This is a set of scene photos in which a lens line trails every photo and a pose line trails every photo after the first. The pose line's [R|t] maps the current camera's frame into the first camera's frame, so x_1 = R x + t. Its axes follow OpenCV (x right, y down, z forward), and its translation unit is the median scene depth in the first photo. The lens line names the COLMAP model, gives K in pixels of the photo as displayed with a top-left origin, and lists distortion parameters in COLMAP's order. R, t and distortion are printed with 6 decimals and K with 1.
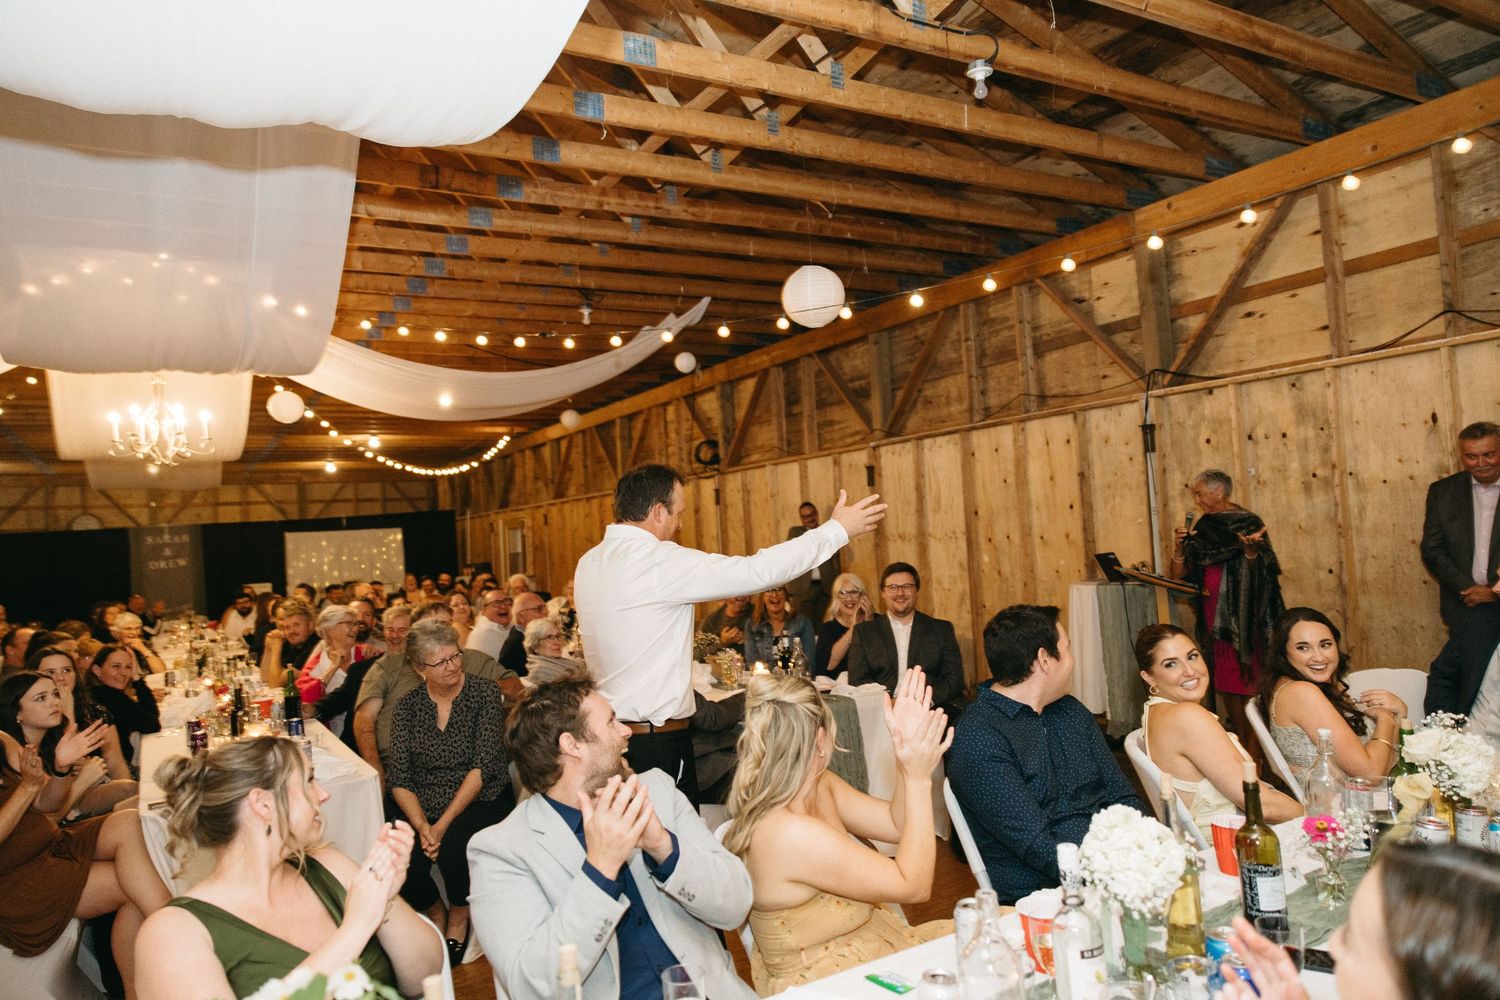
lens RADIAL K [[1076.7, 0, 750.0], [0, 1076.7, 500.0], [0, 0, 1]] dist [0.008043, 0.002843]
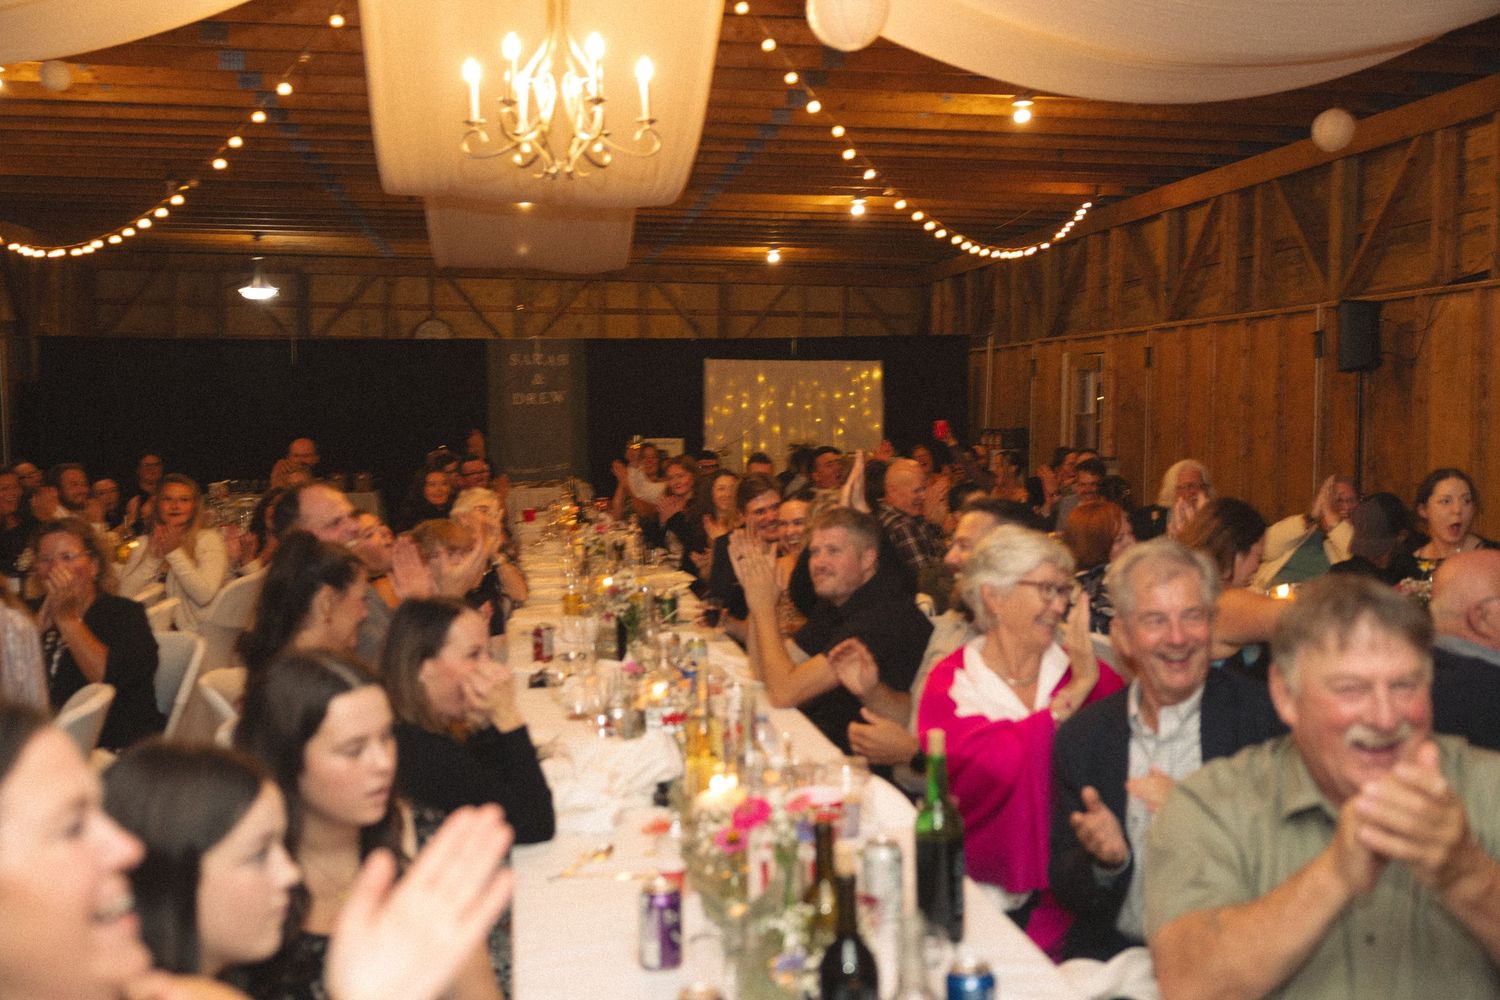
lens RADIAL K [[1730.7, 0, 750.0], [0, 1730.7, 500.0], [0, 0, 1]] dist [0.076235, -0.005196]
pose [[0.930098, 0.078661, -0.358790, -0.125960], [-0.042971, 0.993395, 0.106397, 0.011673], [0.364789, -0.083542, 0.927335, 0.225394]]
